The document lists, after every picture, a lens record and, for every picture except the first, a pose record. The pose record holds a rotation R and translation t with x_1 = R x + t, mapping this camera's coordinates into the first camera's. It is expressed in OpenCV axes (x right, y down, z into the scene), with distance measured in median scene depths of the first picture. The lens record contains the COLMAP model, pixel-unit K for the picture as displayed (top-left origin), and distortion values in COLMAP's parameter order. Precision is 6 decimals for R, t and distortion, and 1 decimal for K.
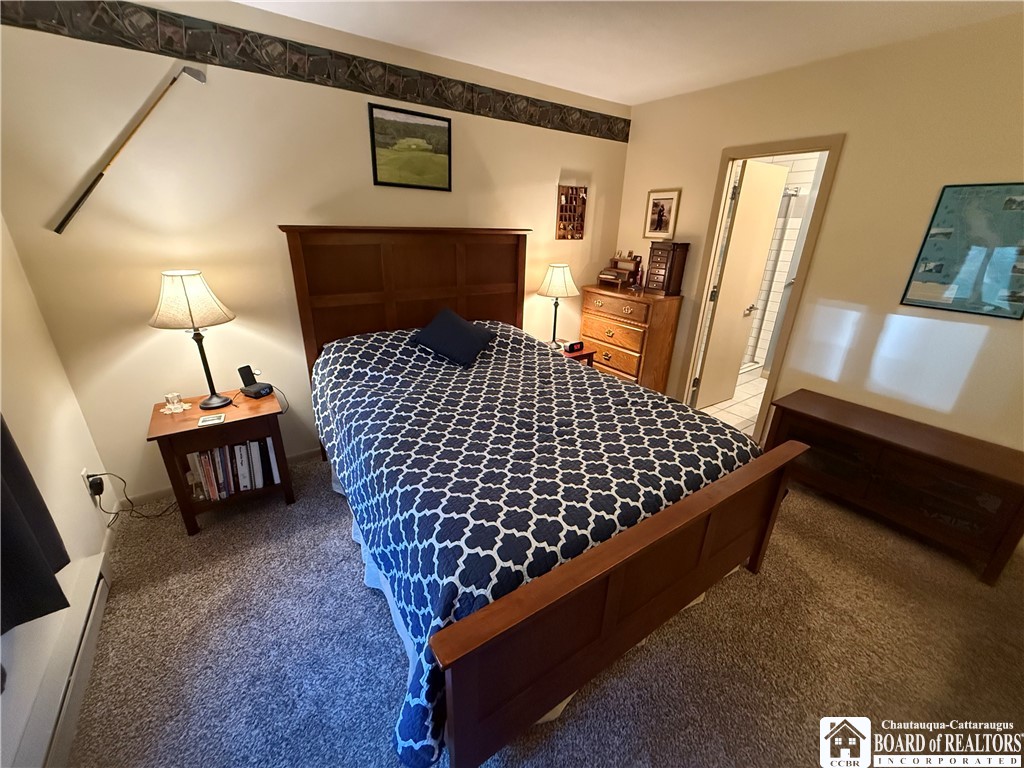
lens RADIAL K [[408.2, 0, 506.2], [0, 408.2, 388.4], [0, 0, 1]] dist [-0.000122, 0.001225]
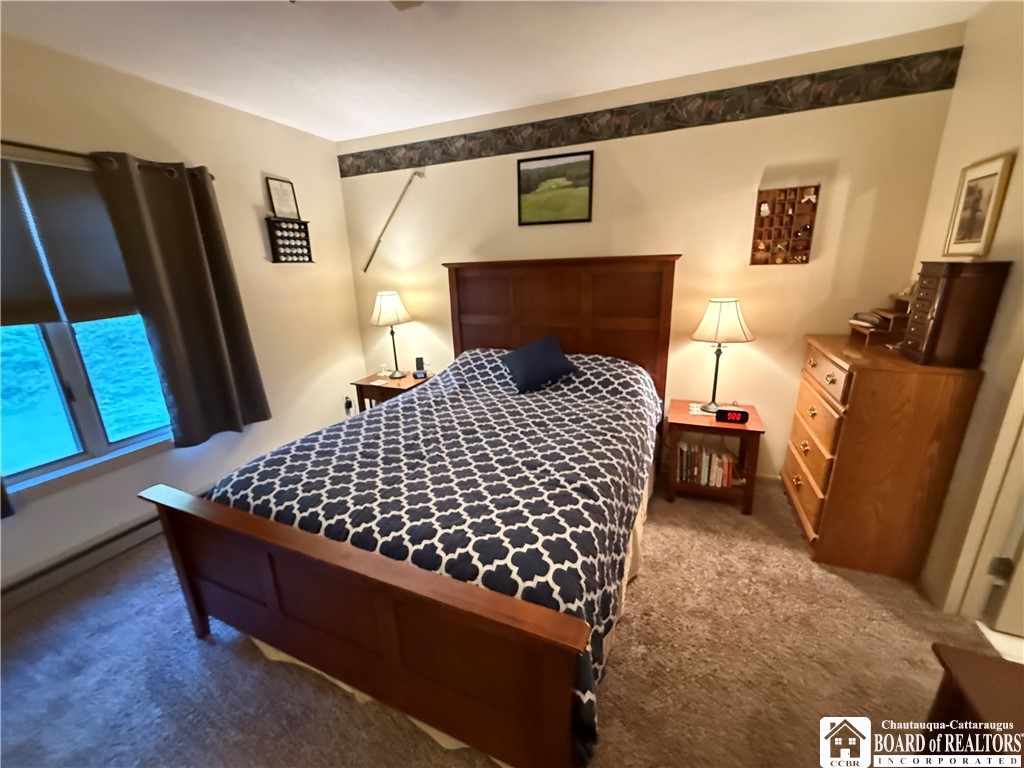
lens RADIAL K [[408.2, 0, 507.0], [0, 408.2, 377.0], [0, 0, 1]] dist [-0.000122, 0.001225]
pose [[0.539477, 0.189104, -0.820491, 0.631403], [-0.270260, 0.961783, 0.043971, -0.114090], [0.797449, 0.198024, 0.569967, 0.359765]]
